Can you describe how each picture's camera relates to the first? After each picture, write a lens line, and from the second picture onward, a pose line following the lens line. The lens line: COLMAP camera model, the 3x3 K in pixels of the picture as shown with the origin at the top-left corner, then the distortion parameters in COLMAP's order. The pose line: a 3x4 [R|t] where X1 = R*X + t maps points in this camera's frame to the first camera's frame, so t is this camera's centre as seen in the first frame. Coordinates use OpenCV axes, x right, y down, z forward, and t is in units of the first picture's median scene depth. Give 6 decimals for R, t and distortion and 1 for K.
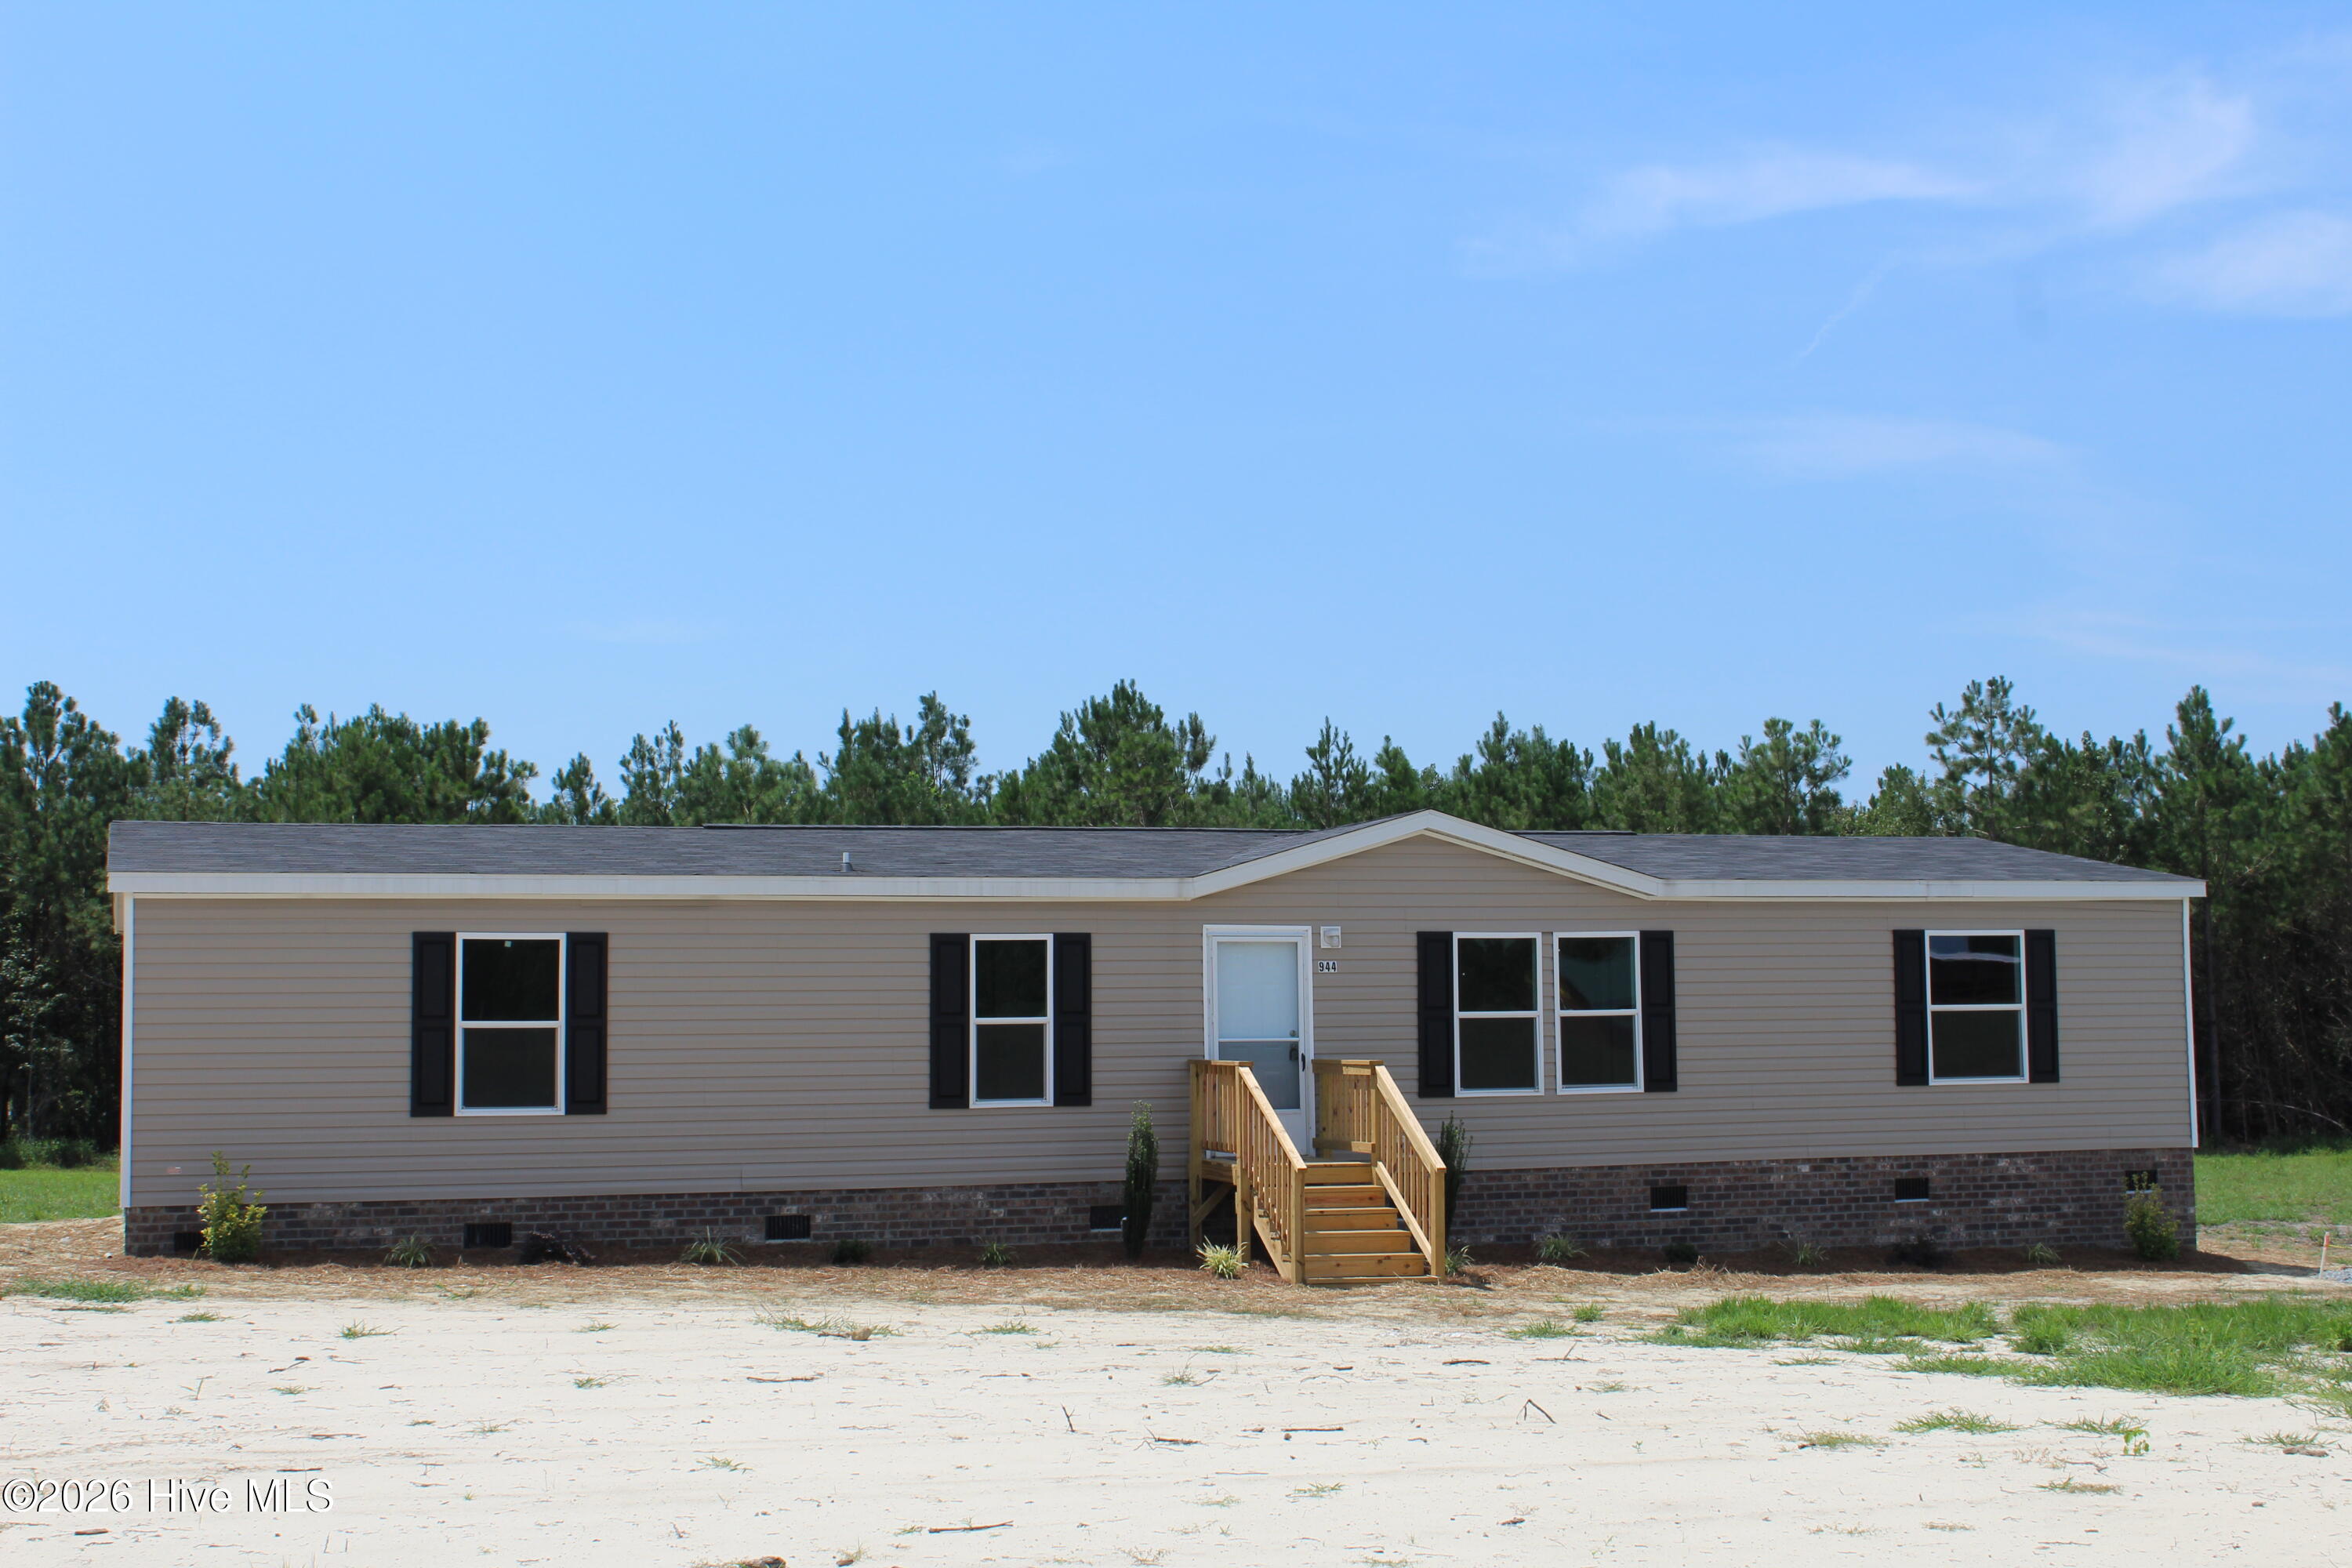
lens RADIAL K [[3014.4, 0, 1176.2], [0, 3014.4, 880.9], [0, 0, 1]] dist [-0.049604, -0.001948]
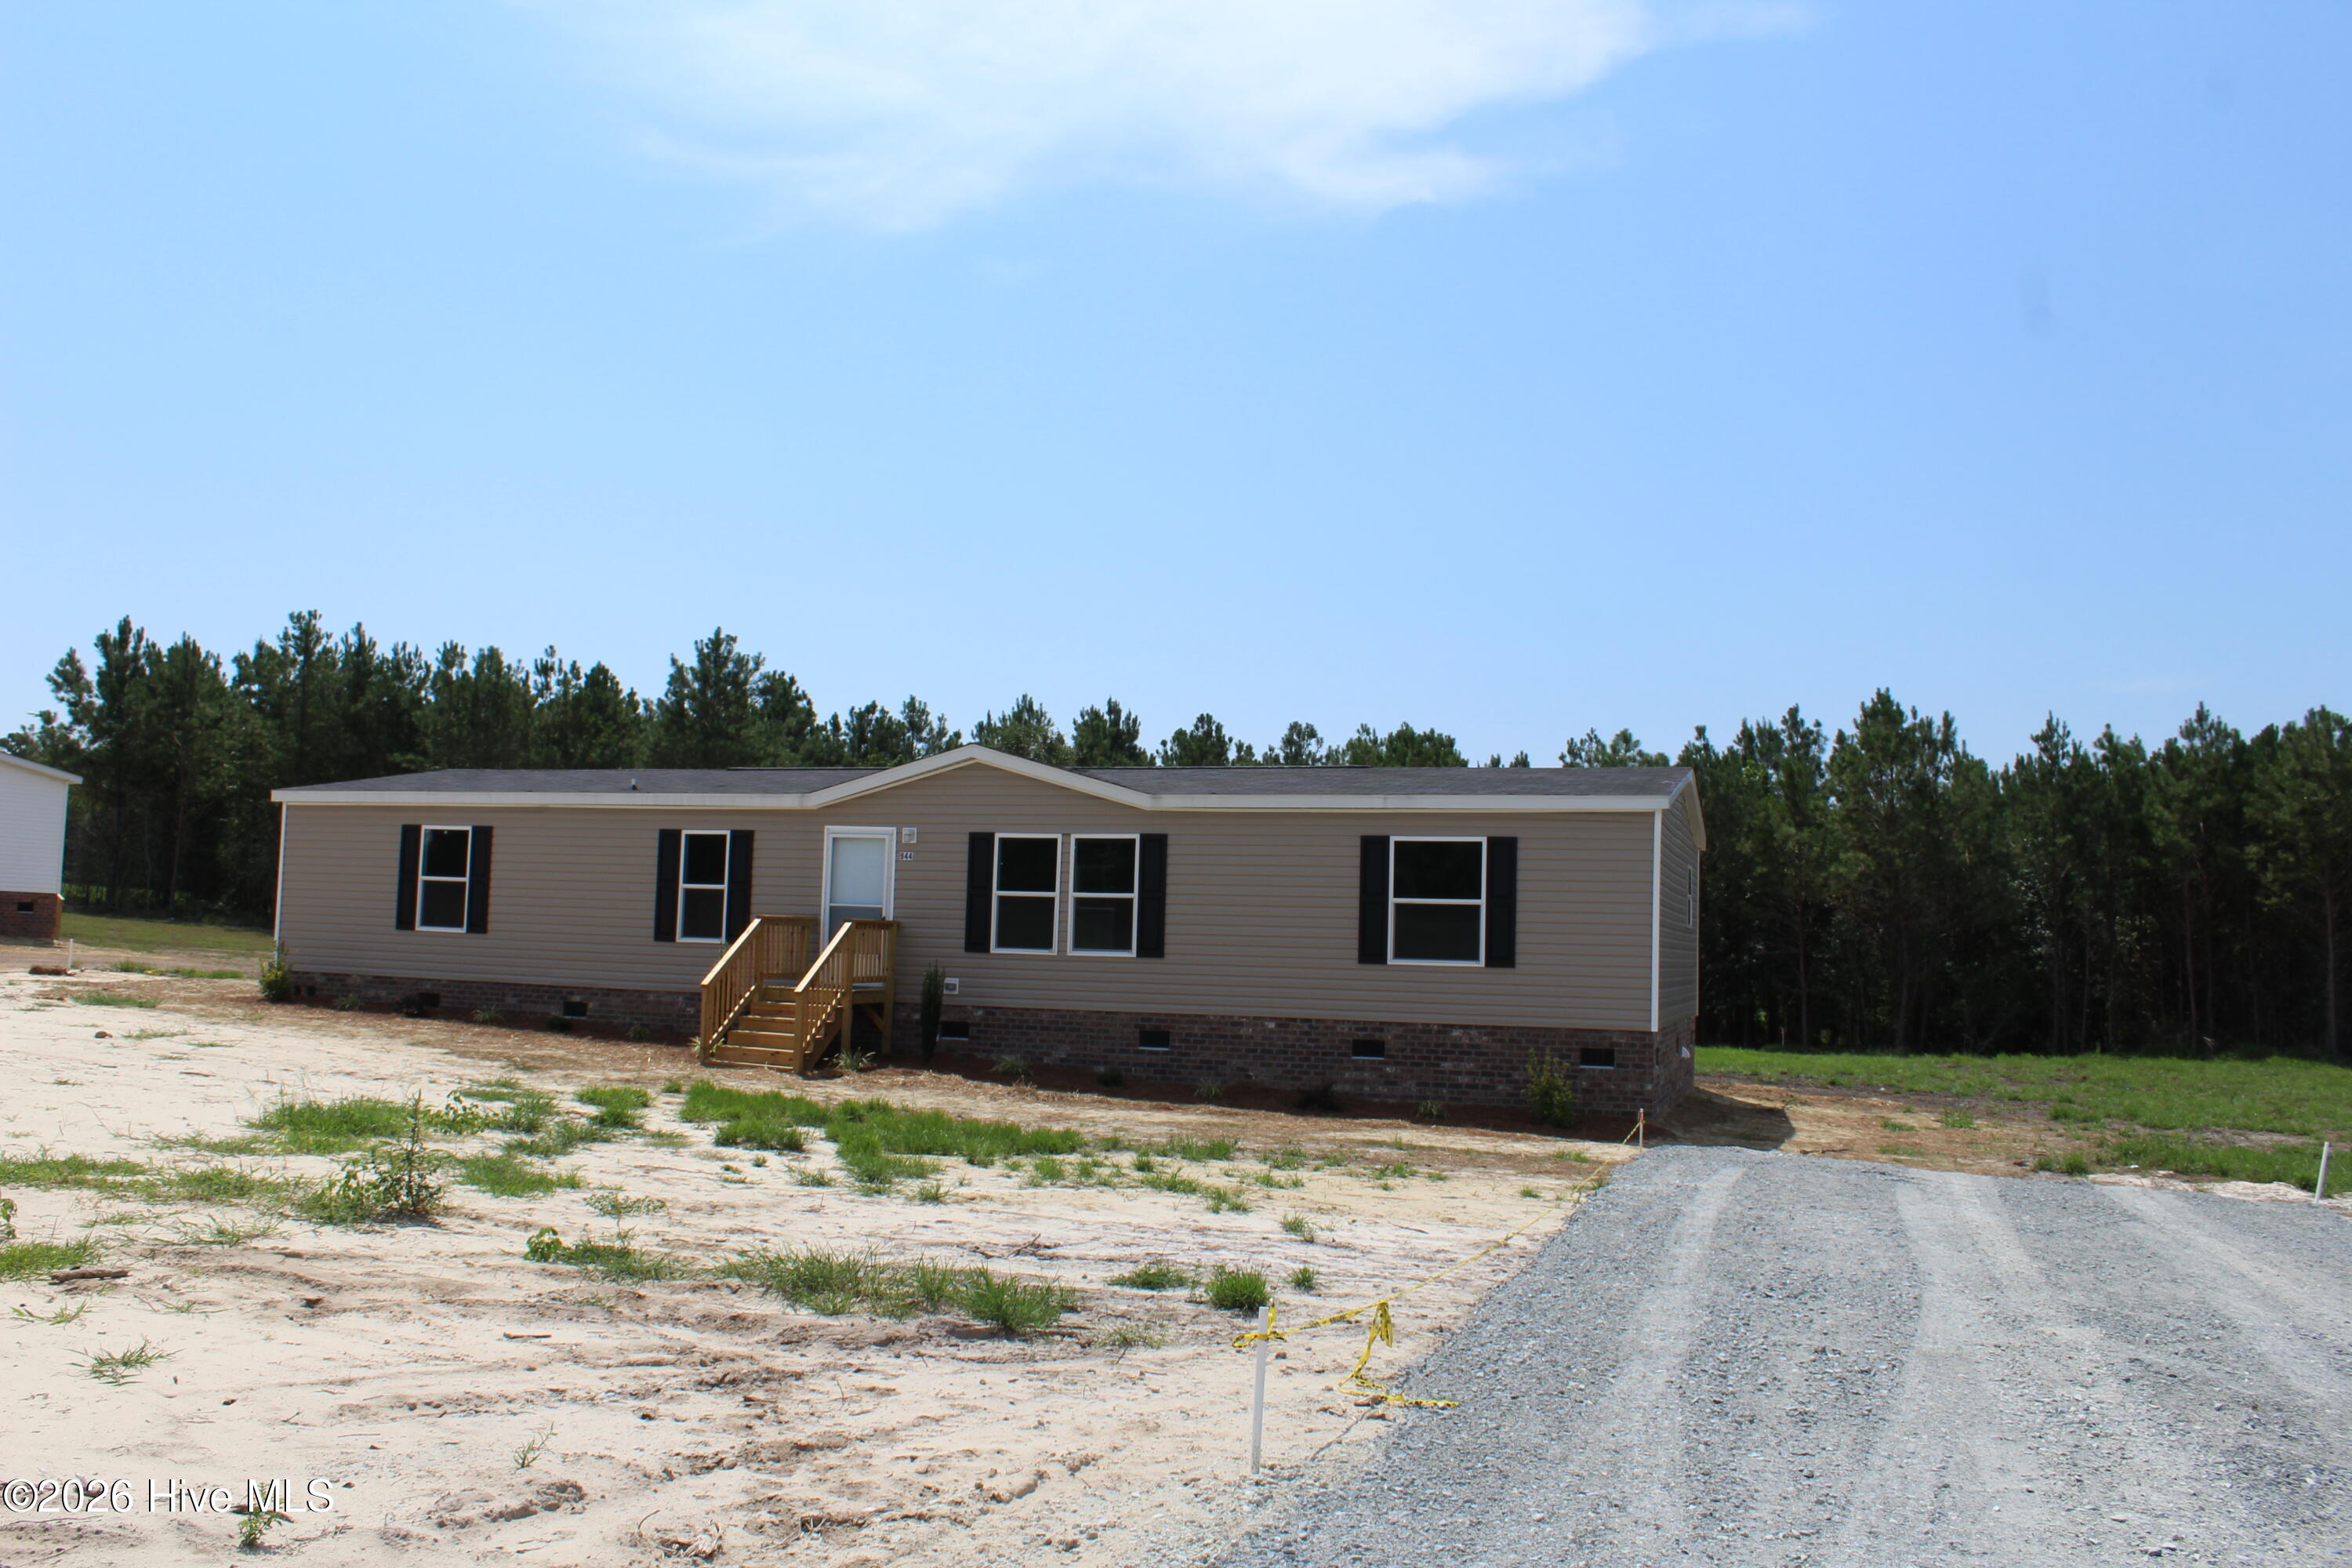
lens RADIAL K [[1988.4, 0, 1164.2], [0, 1988.4, 793.6], [0, 0, 1]] dist [-0.176589, 0.177755]
pose [[0.793956, -0.010060, -0.607892, 0.682452], [-0.009617, 0.999530, -0.029102, 0.023927], [0.607899, 0.028952, 0.793486, 0.316394]]
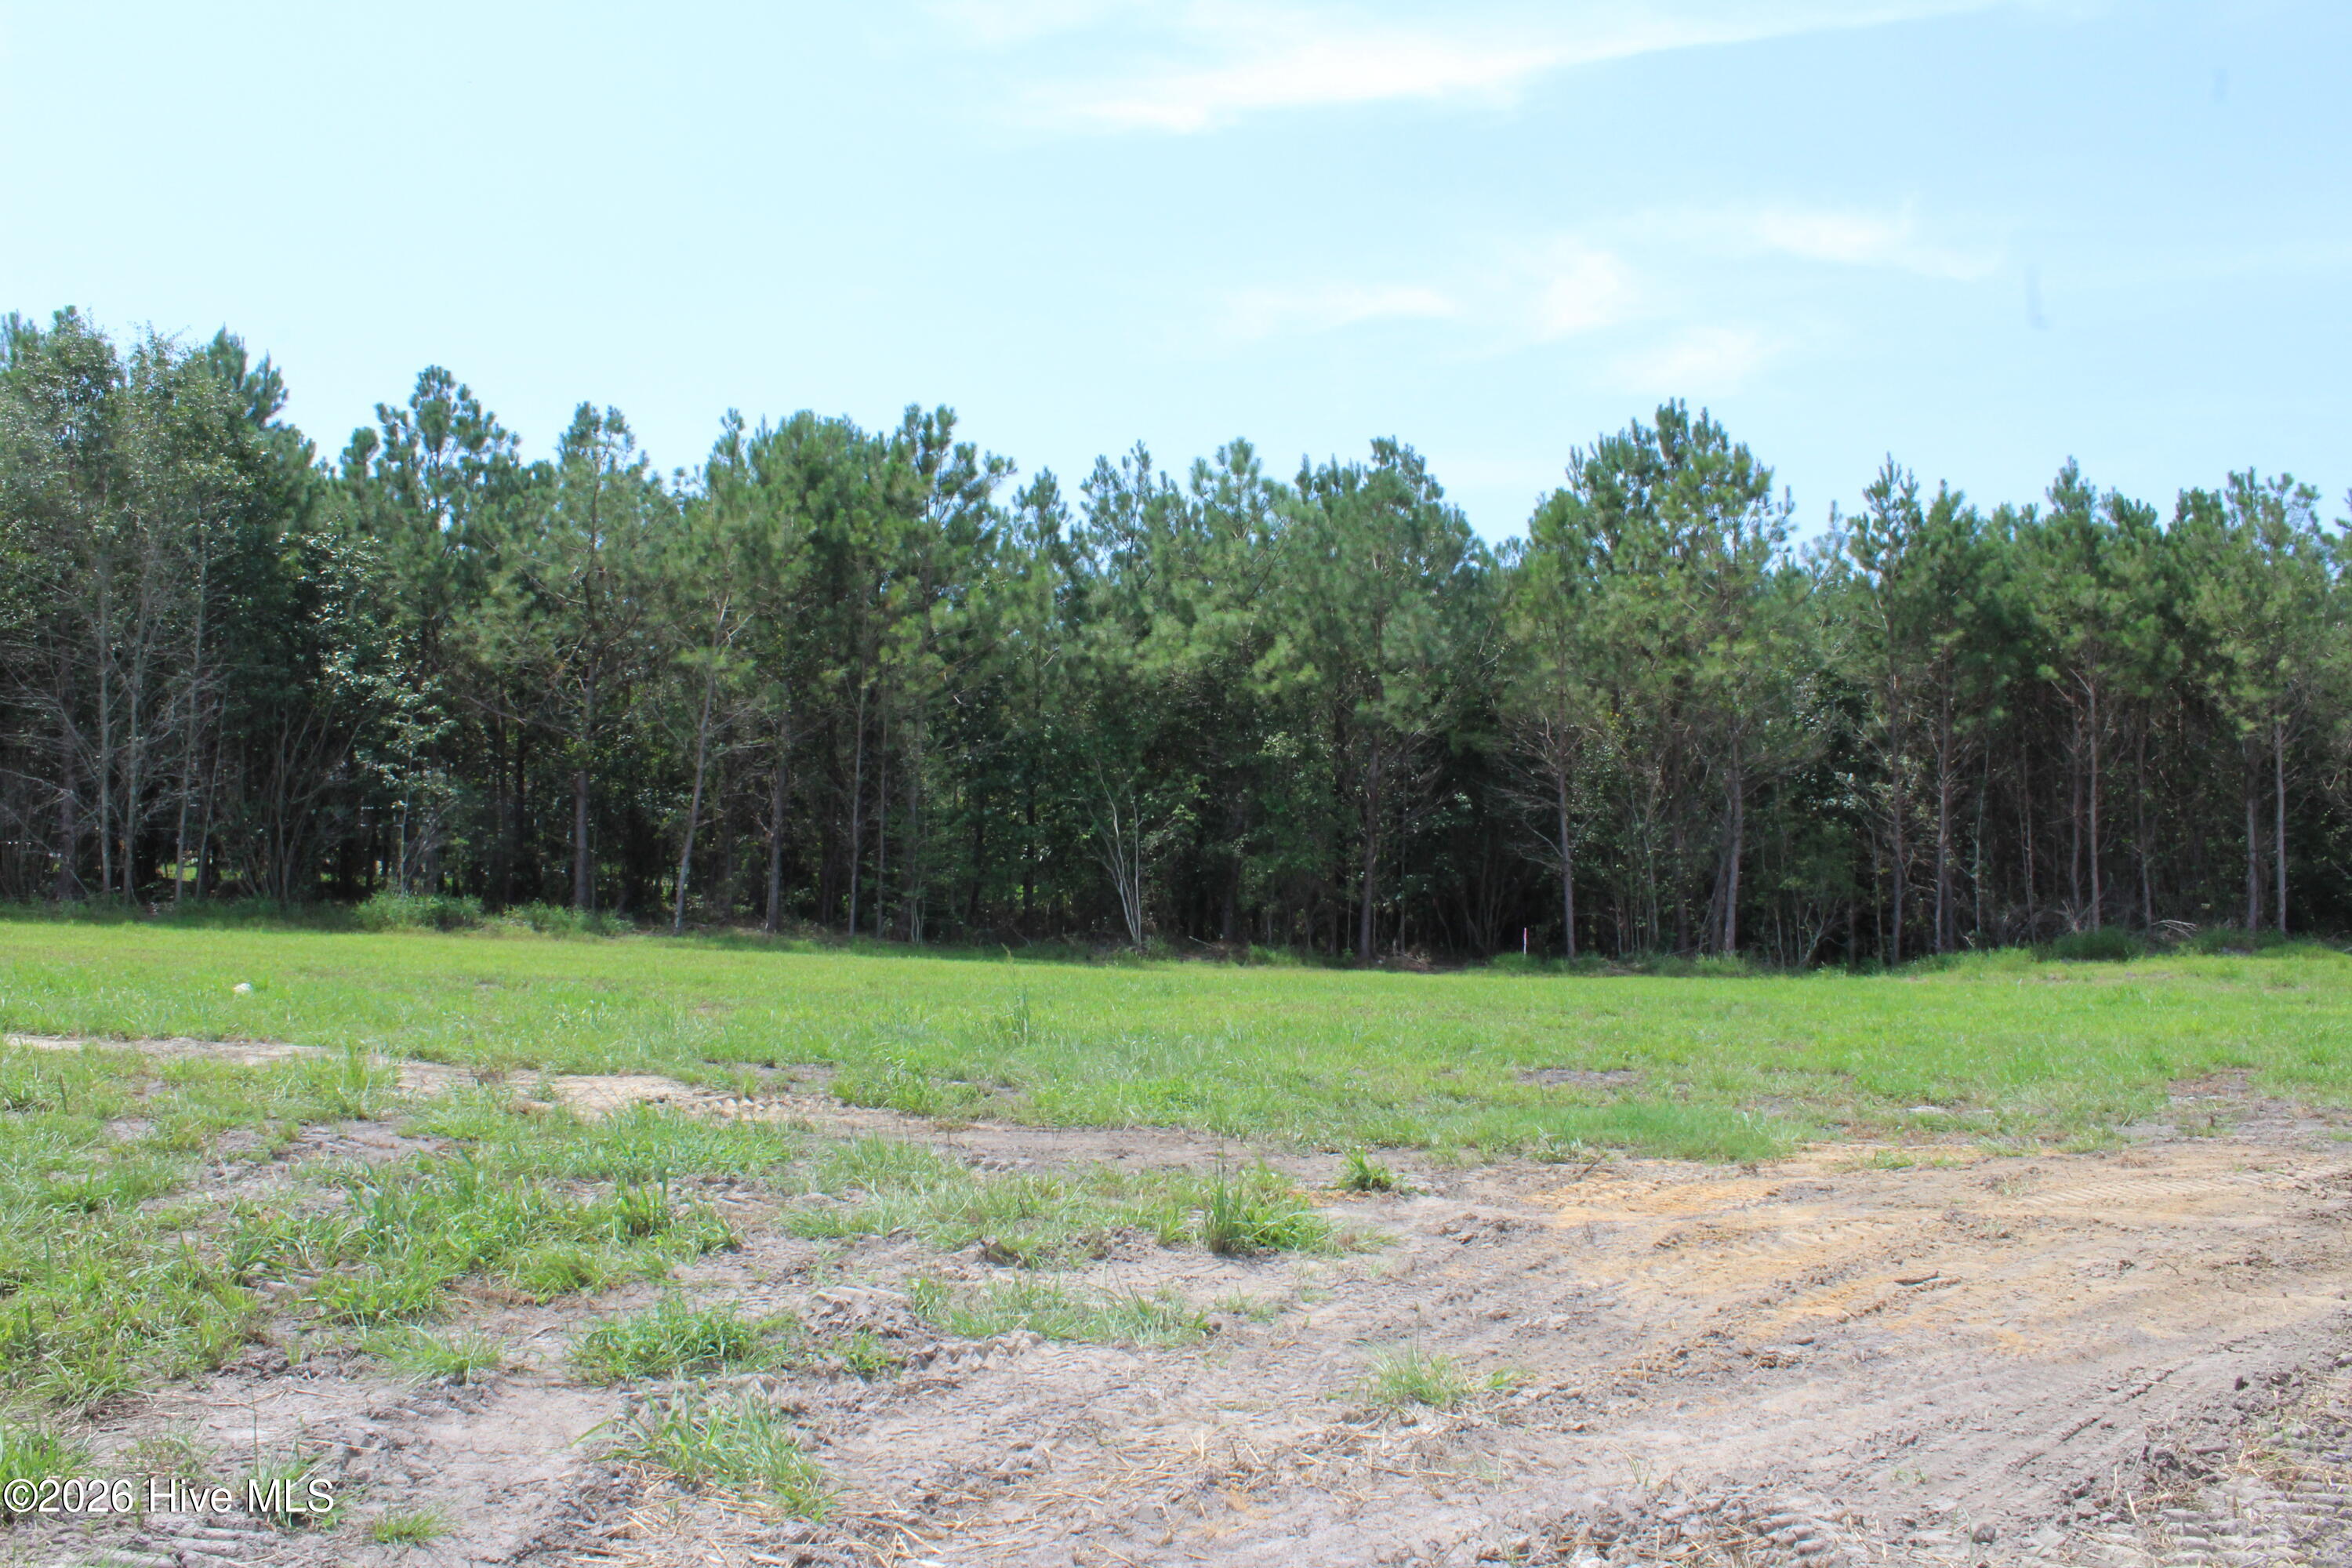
lens RADIAL K [[1988.4, 0, 1164.2], [0, 1988.4, 793.6], [0, 0, 1]] dist [-0.176589, 0.177755]
pose [[0.999307, 0.021933, -0.030089, -0.387915], [-0.021460, 0.999642, 0.015980, 0.111198], [0.030429, -0.015323, 0.999419, 1.154557]]
